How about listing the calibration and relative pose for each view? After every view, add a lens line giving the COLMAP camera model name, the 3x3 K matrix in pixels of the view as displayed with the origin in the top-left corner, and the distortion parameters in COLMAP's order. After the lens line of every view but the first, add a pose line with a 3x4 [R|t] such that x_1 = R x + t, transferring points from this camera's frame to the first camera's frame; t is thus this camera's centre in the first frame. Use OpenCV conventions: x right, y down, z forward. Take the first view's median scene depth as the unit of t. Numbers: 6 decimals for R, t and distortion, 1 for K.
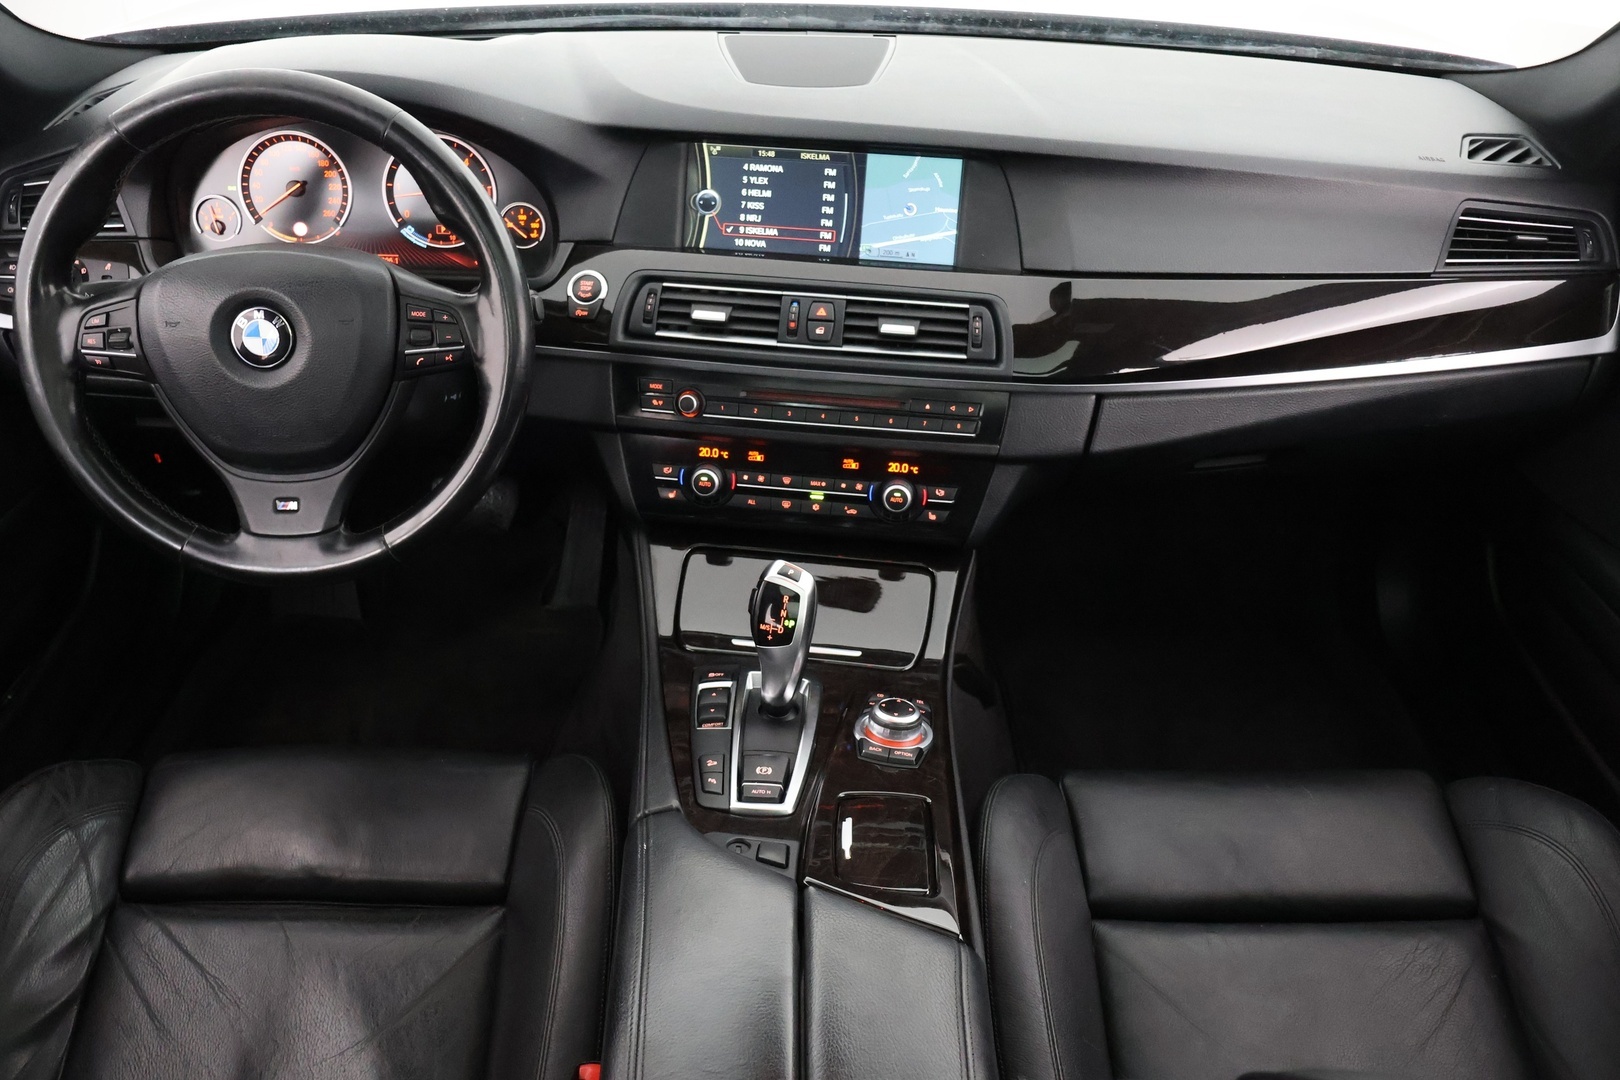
lens RADIAL K [[1387.9, 0, 810.0], [0, 1387.9, 540.0], [0, 0, 1]] dist [-0.005166, -0.001000]
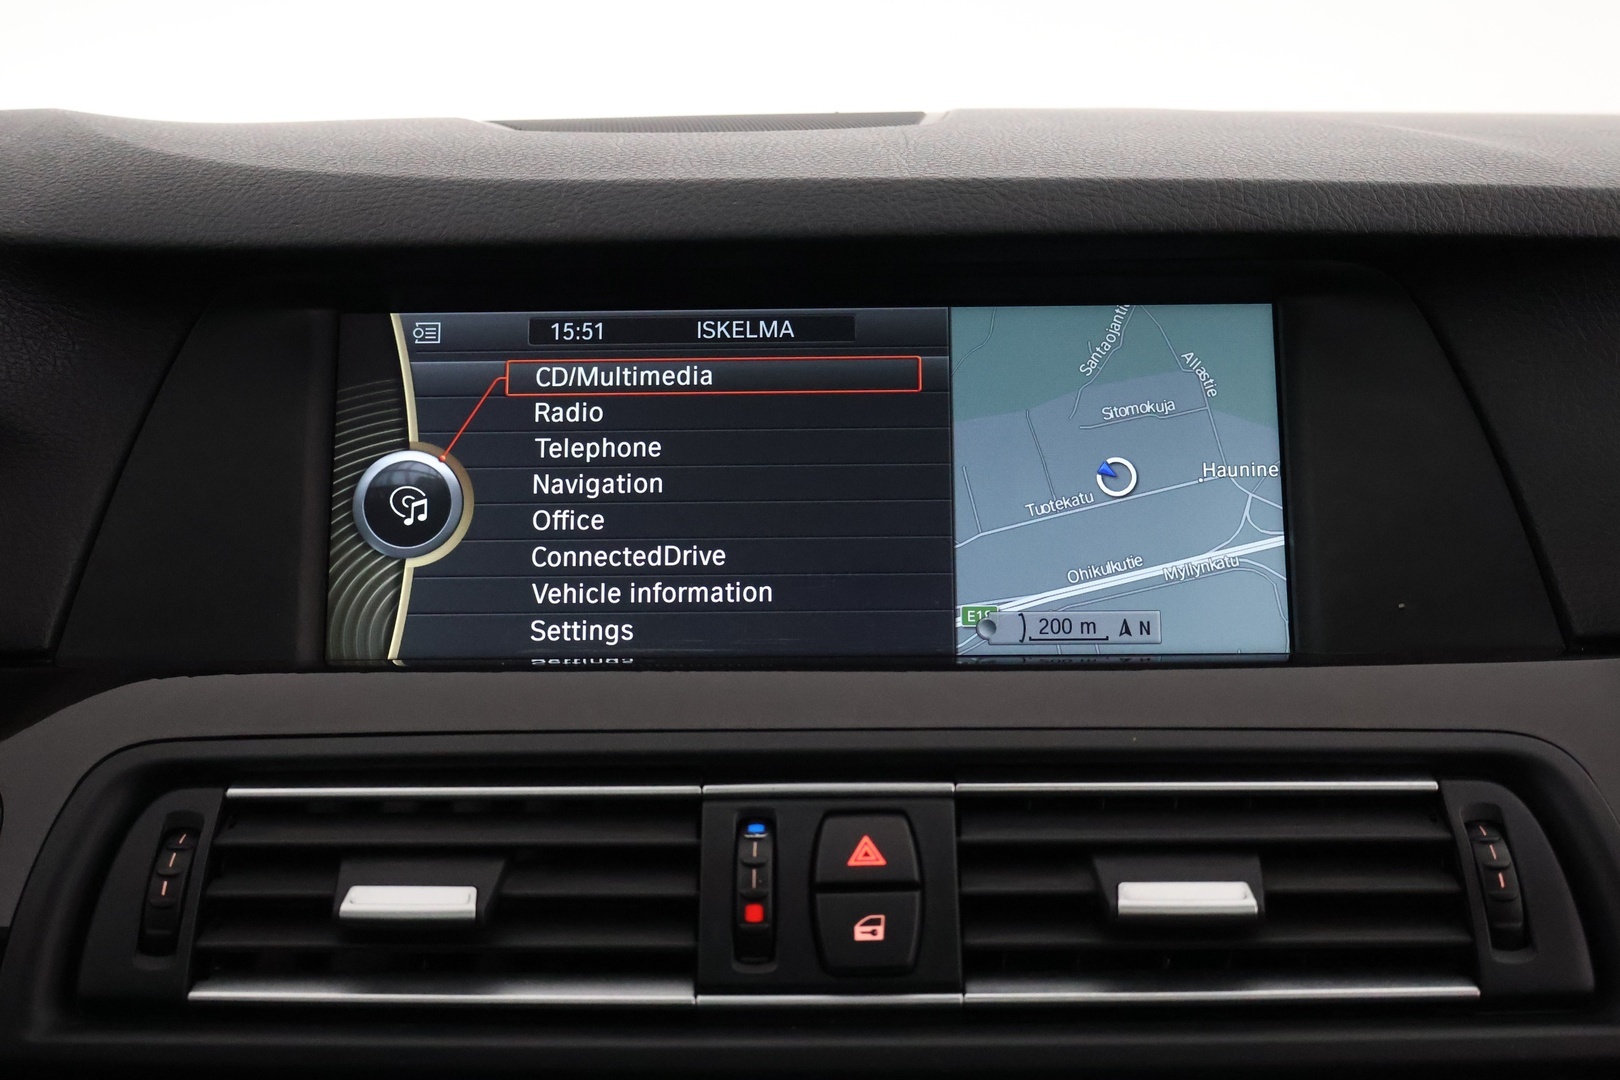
lens RADIAL K [[1854.3, 0, 810.0], [0, 1854.3, 540.0], [0, 0, 1]] dist [0.006901, 0.005621]
pose [[0.993675, -0.061644, 0.093865, -0.028577], [0.088680, 0.943559, -0.319113, -0.108321], [-0.068896, 0.325418, 0.943057, 0.647113]]
